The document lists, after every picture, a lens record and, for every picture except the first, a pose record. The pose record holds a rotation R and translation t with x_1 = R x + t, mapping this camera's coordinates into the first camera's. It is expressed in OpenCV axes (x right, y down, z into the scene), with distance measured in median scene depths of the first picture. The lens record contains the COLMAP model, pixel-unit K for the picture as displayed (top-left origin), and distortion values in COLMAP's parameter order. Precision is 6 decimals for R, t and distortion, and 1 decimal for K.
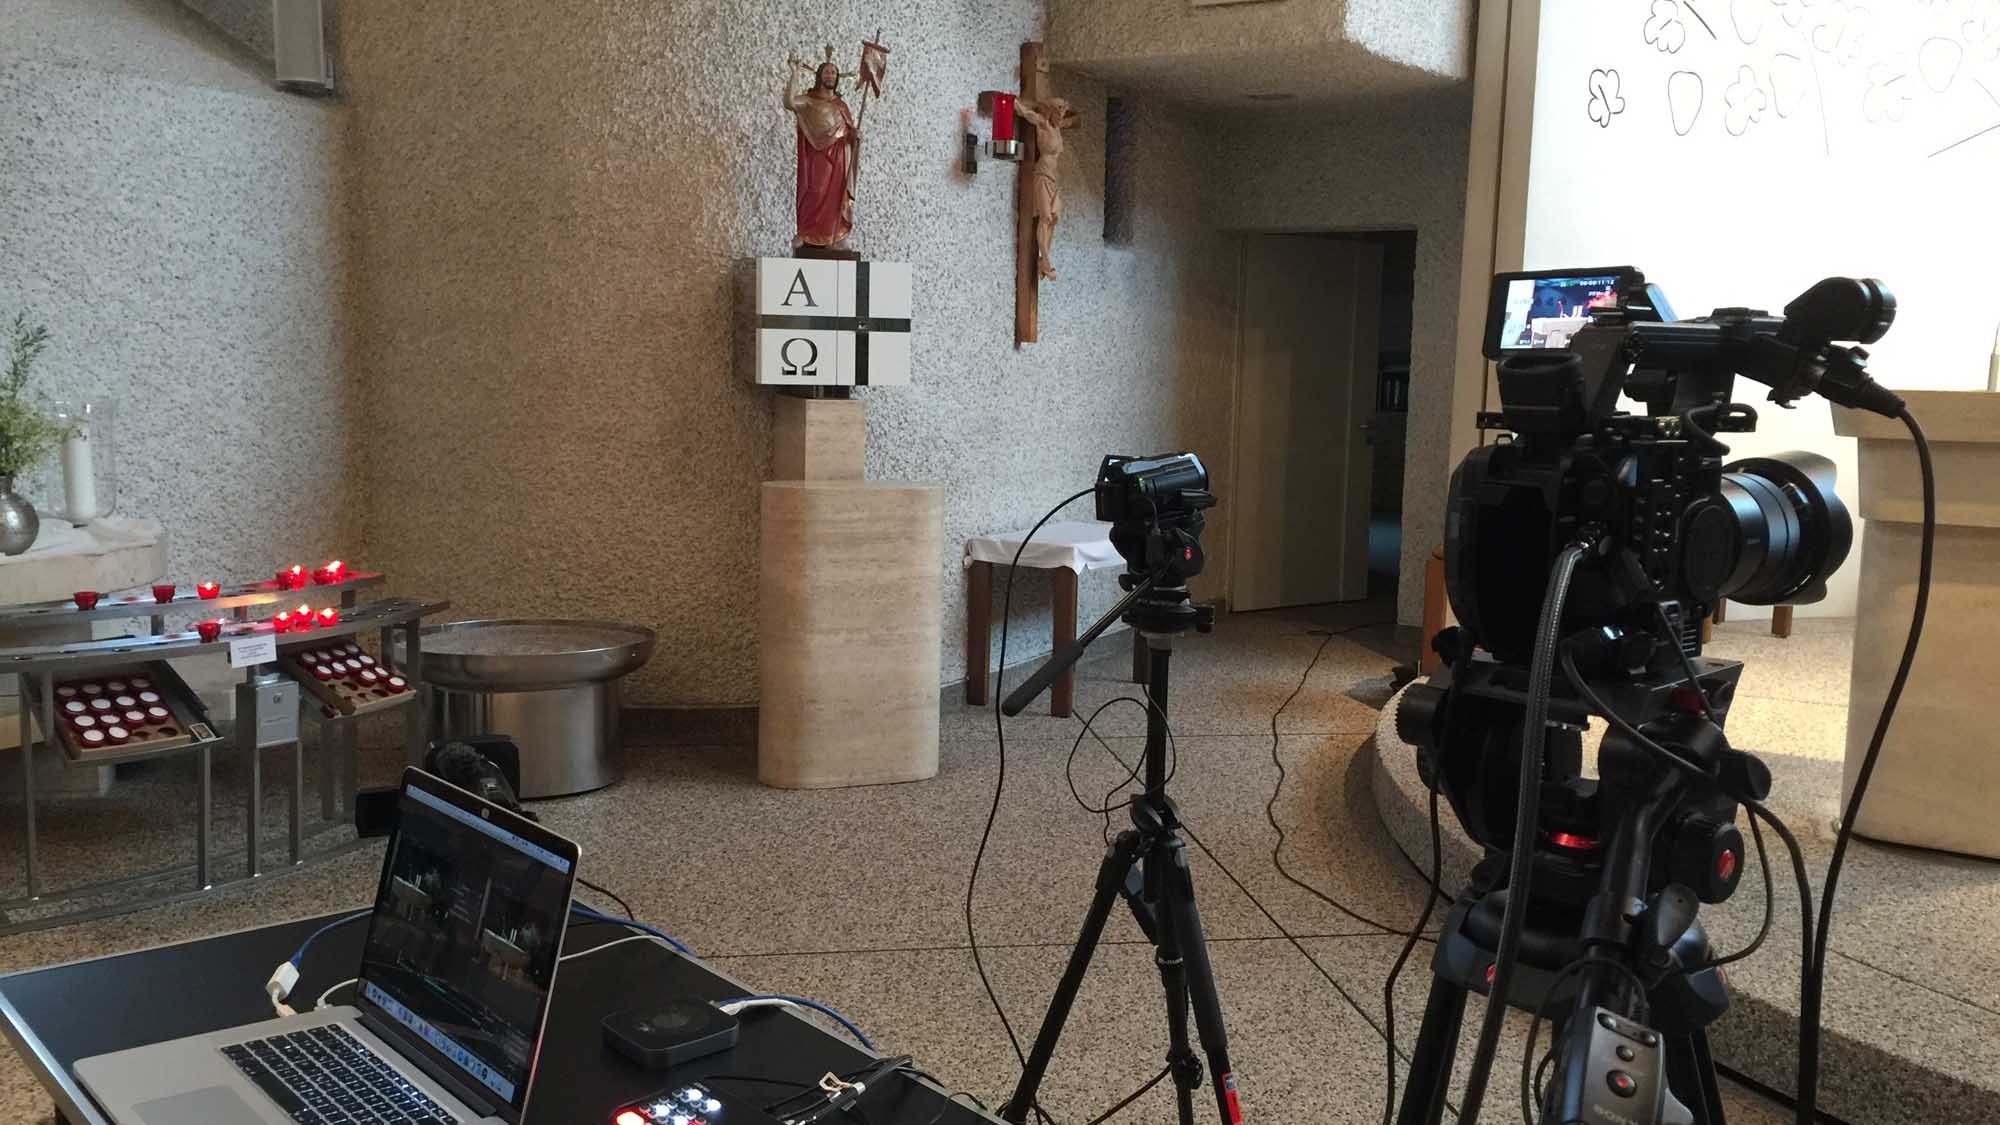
lens RADIAL K [[1739.9, 0, 999.3], [0, 1739.9, 565.7], [0, 0, 1]] dist [0.012747, 0.003280]
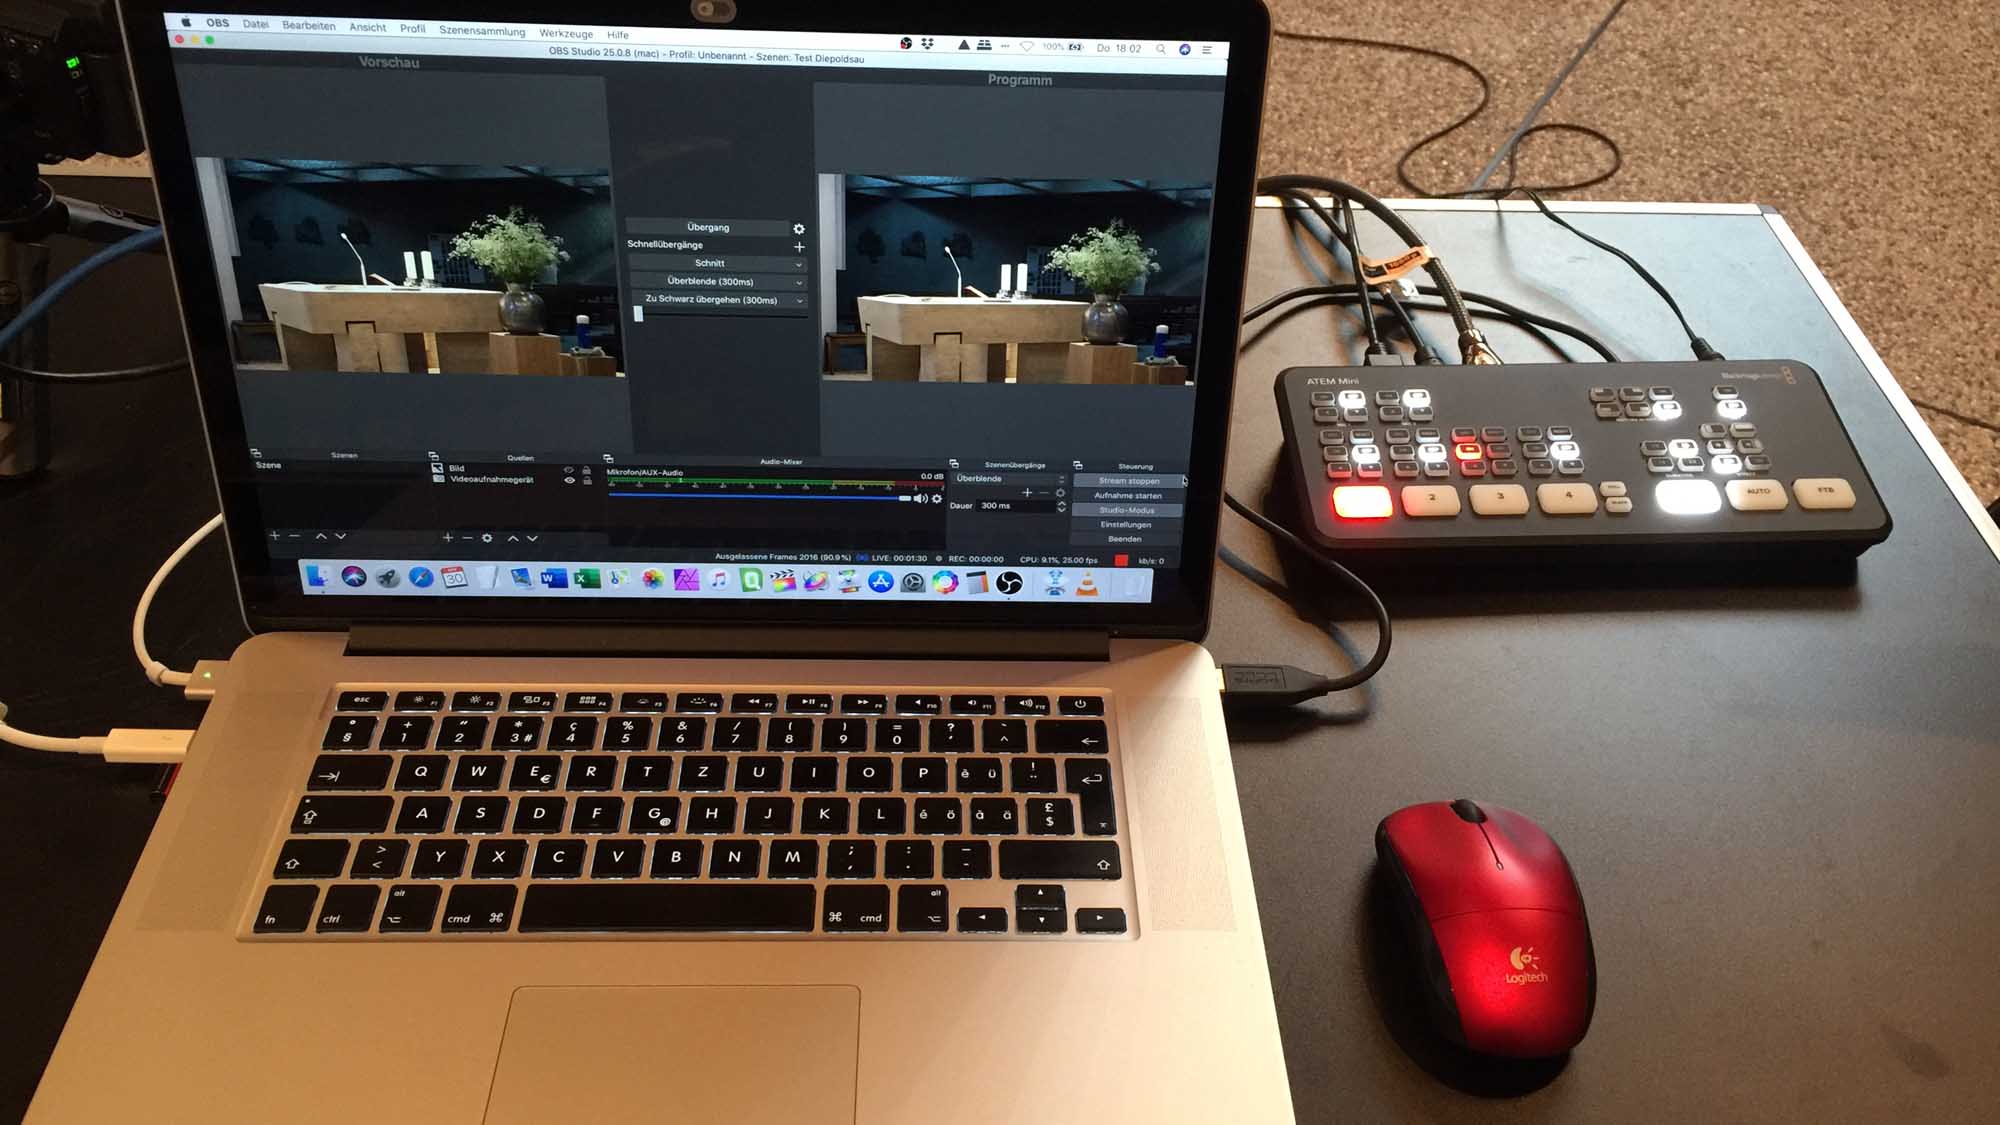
lens RADIAL K [[1739.9, 0, 1000.1], [0, 1739.9, 562.4], [0, 0, 1]] dist [0.012747, 0.003280]
pose [[0.629252, -0.521973, 0.575835, -0.504194], [0.055020, 0.768967, 0.636917, 0.009685], [-0.775251, -0.369099, 0.512593, 0.723854]]
